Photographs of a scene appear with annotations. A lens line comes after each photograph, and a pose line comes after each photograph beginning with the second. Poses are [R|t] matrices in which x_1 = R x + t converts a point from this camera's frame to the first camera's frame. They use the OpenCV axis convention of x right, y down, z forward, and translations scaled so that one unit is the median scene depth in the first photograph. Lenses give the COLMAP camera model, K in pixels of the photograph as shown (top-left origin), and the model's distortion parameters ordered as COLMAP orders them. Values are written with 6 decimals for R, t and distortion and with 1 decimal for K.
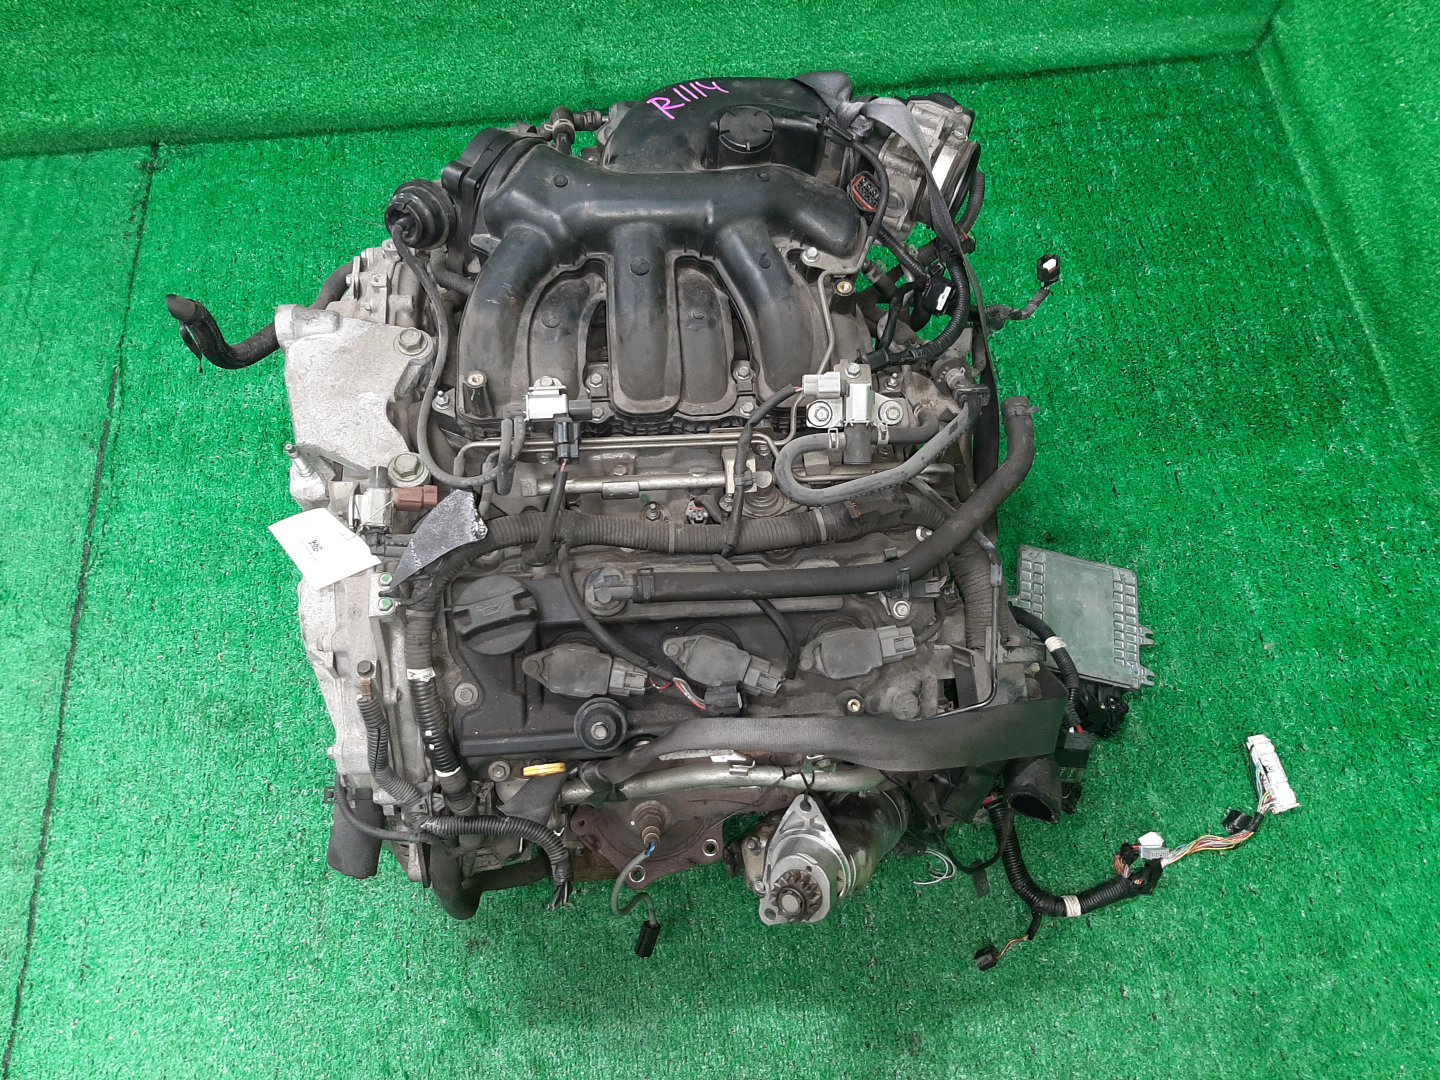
lens RADIAL K [[1096.9, 0, 721.4], [0, 1096.9, 551.8], [0, 0, 1]] dist [0.047236, -0.079744]
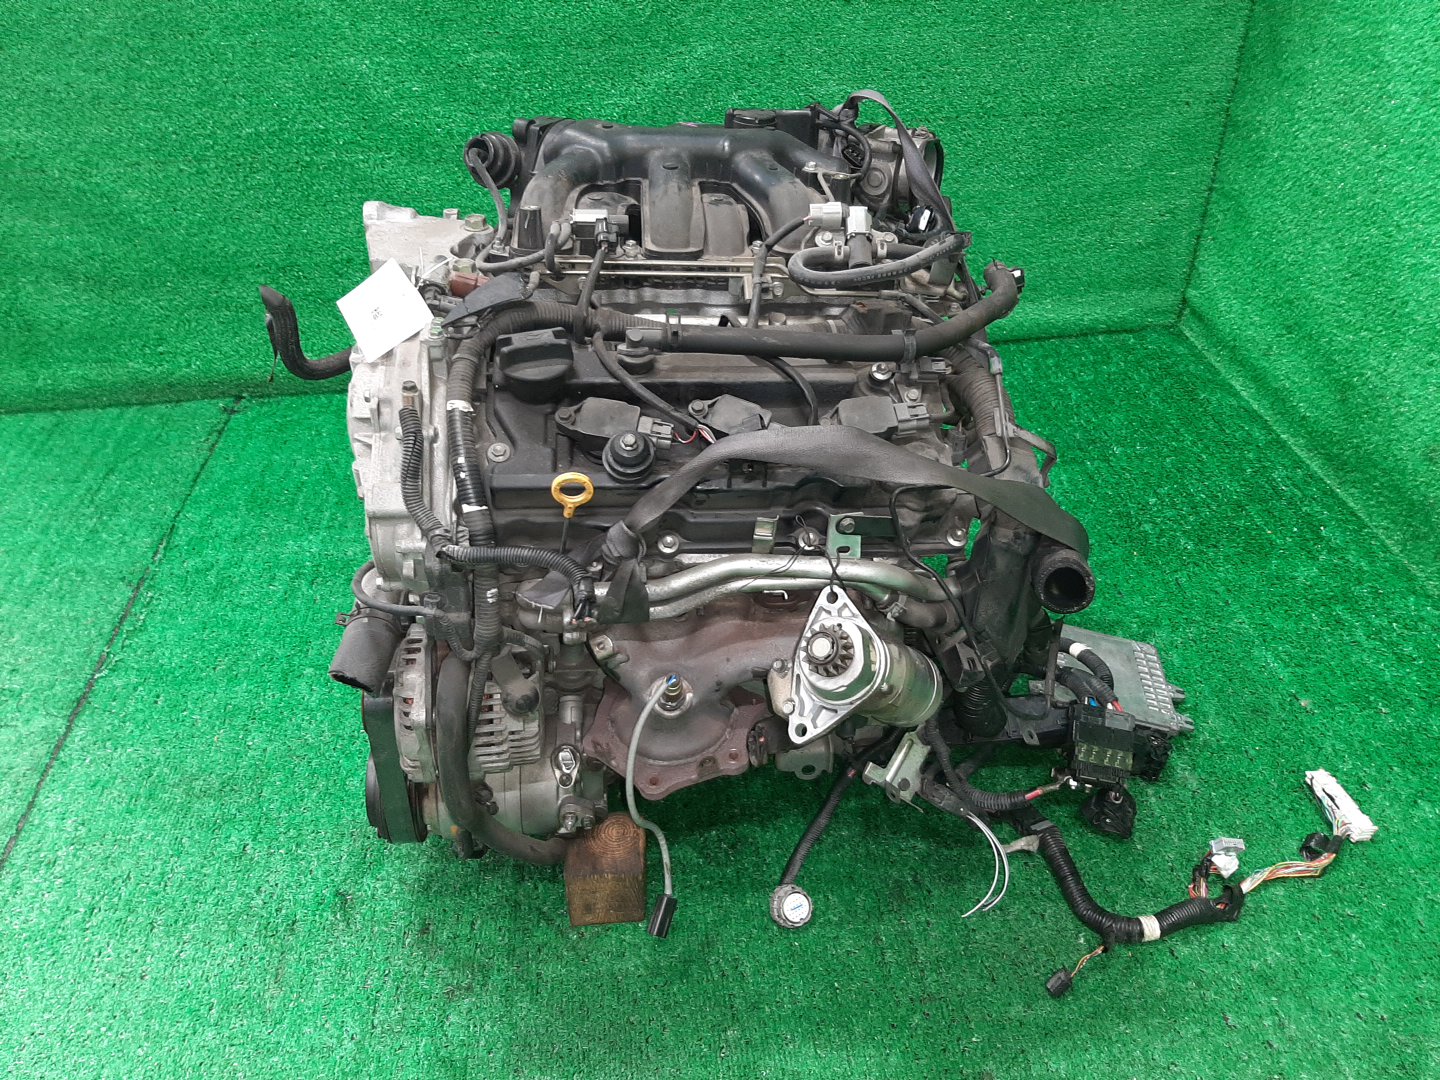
lens RADIAL K [[1096.9, 0, 722.2], [0, 1096.9, 526.6], [0, 0, 1]] dist [0.047236, -0.079744]
pose [[0.999932, -0.011613, -0.000422, -0.013360], [0.010000, 0.878407, -0.477809, 0.426705], [0.005920, 0.477773, 0.878463, 0.077540]]
